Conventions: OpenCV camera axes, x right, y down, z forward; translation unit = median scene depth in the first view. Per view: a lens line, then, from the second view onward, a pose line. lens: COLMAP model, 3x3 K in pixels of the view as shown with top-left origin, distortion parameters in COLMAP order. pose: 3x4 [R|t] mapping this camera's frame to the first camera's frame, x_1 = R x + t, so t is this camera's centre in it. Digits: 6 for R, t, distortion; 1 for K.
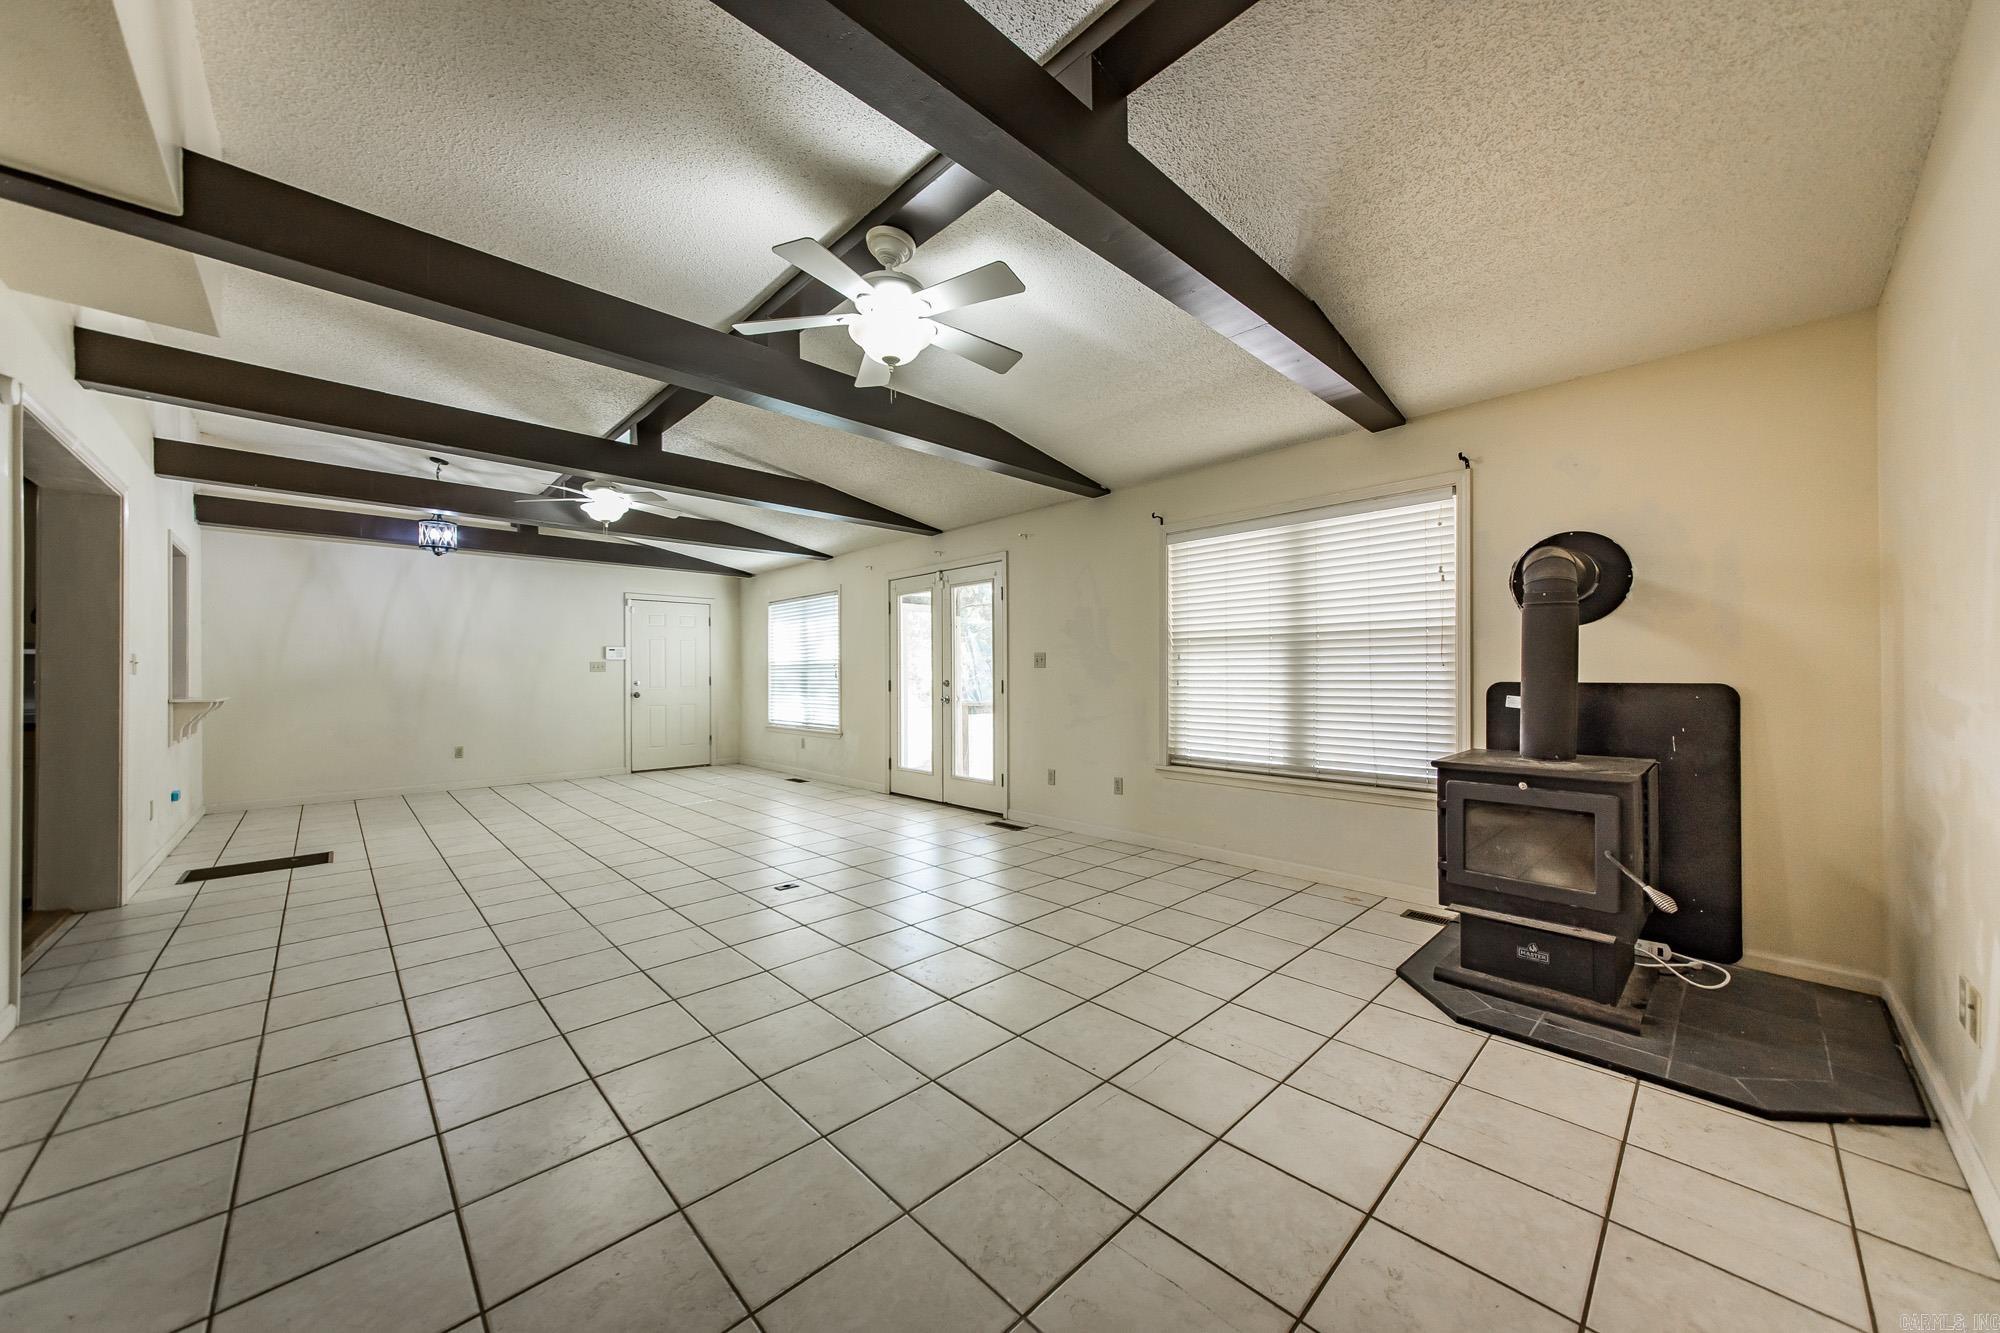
lens RADIAL K [[707.3, 0, 1000.0], [0, 707.3, 666.5], [0, 0, 1]] dist [0.001603, 0.000069]
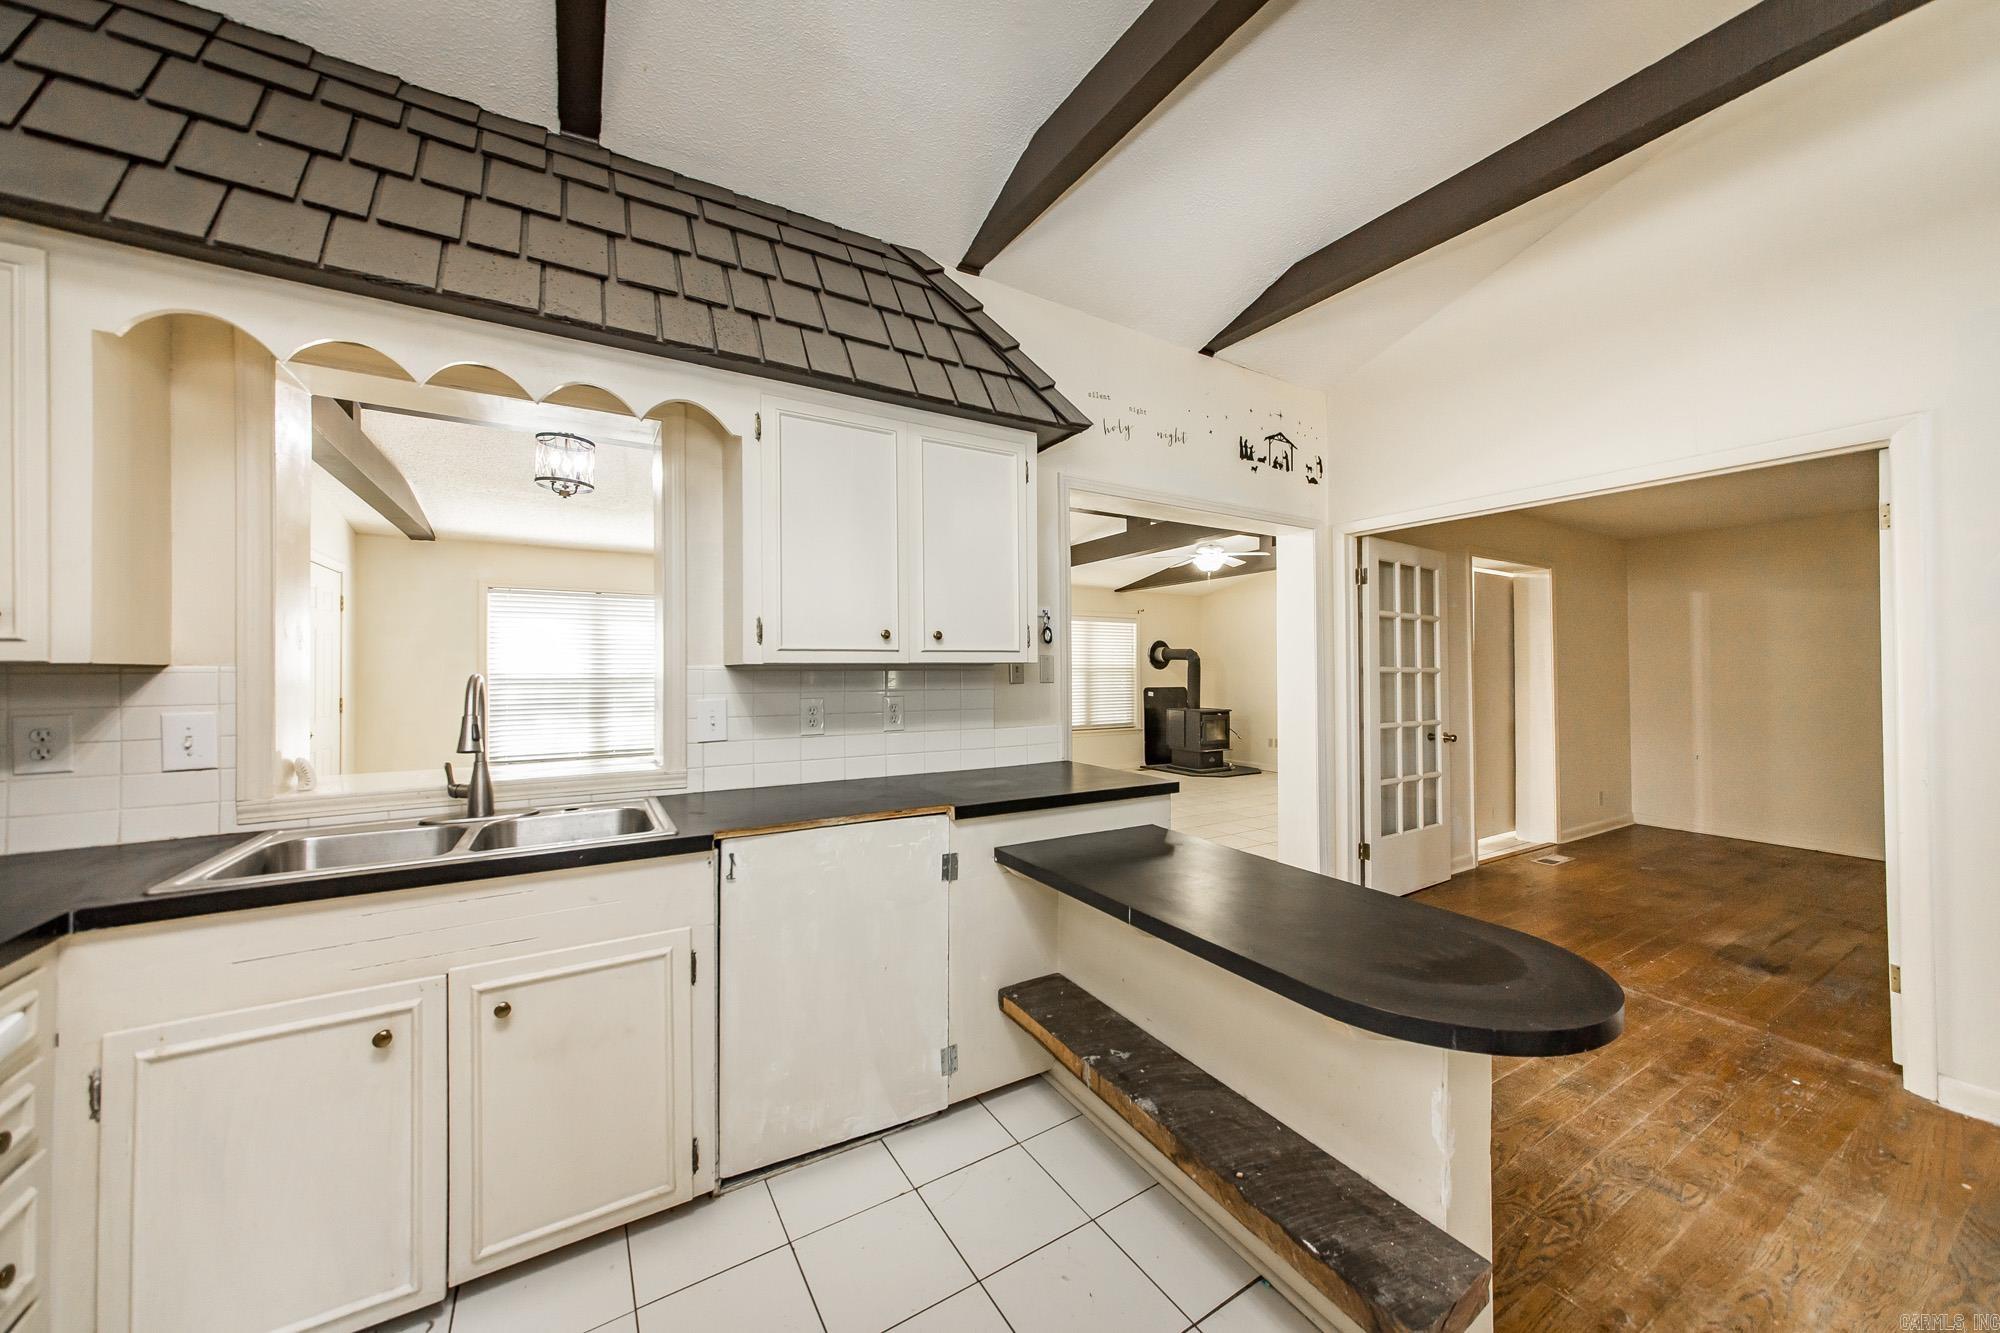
lens RADIAL K [[707.3, 0, 1000.0], [0, 707.3, 666.5], [0, 0, 1]] dist [0.001603, 0.000069]
pose [[0.216659, 0.018137, 0.976079, -1.209663], [-0.002501, 0.999834, -0.018023, -0.005152], [-0.976244, 0.001464, 0.216668, 0.488921]]
